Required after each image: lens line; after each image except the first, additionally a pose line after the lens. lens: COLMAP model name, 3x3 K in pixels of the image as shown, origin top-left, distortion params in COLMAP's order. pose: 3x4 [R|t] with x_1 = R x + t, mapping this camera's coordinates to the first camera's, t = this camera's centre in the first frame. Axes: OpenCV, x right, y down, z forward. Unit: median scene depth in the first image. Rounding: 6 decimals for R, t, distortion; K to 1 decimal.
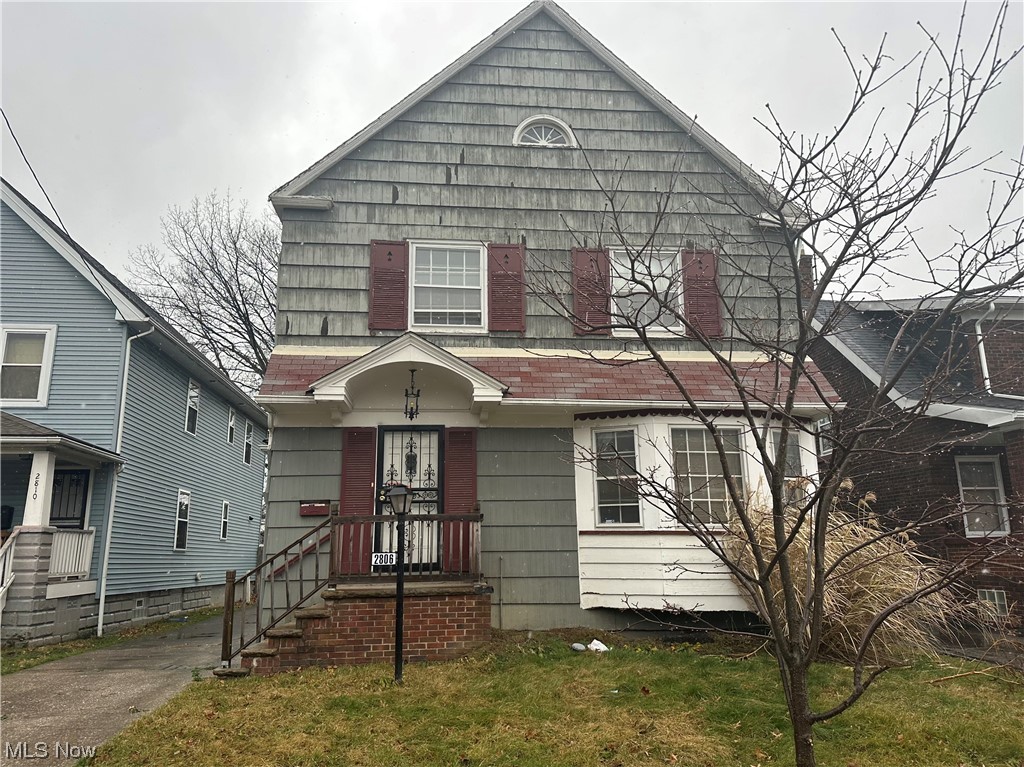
lens RADIAL K [[743.2, 0, 513.4], [0, 743.2, 391.2], [0, 0, 1]] dist [0.123750, -0.207731]
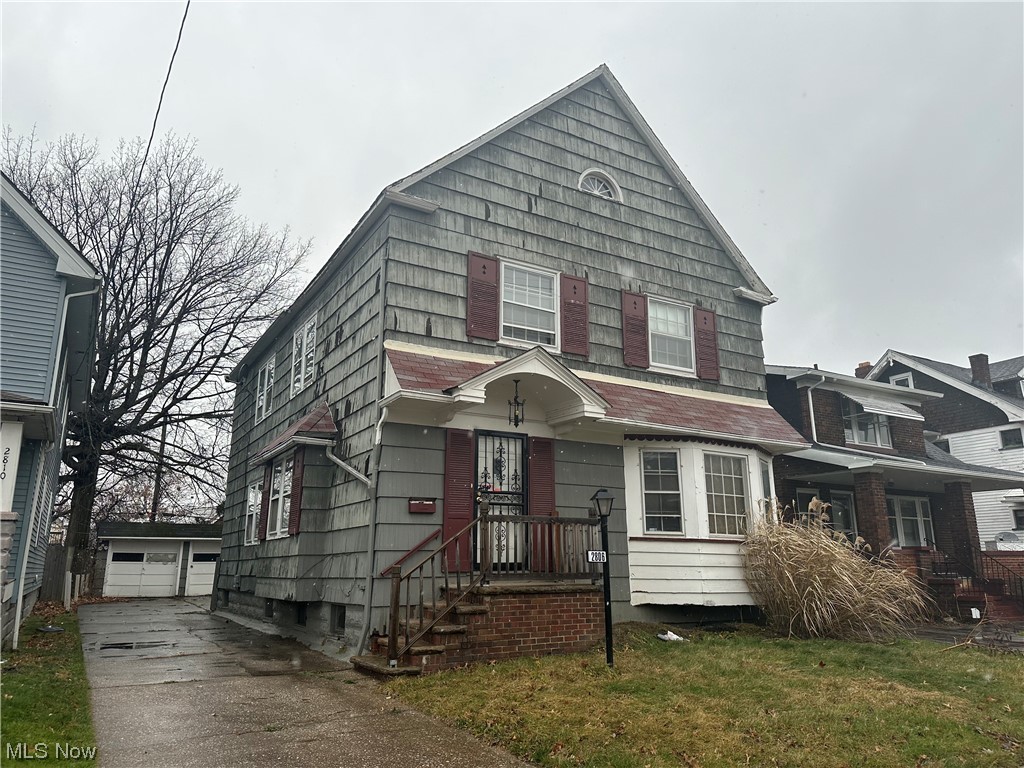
lens RADIAL K [[715.7, 0, 512.0], [0, 715.7, 384.0], [0, 0, 1]] dist [0.127775, -0.172779]
pose [[0.904722, 0.114410, 0.410352, -0.542183], [-0.101969, 0.993419, -0.052158, 0.029860], [-0.413619, 0.005345, 0.910435, 0.065485]]
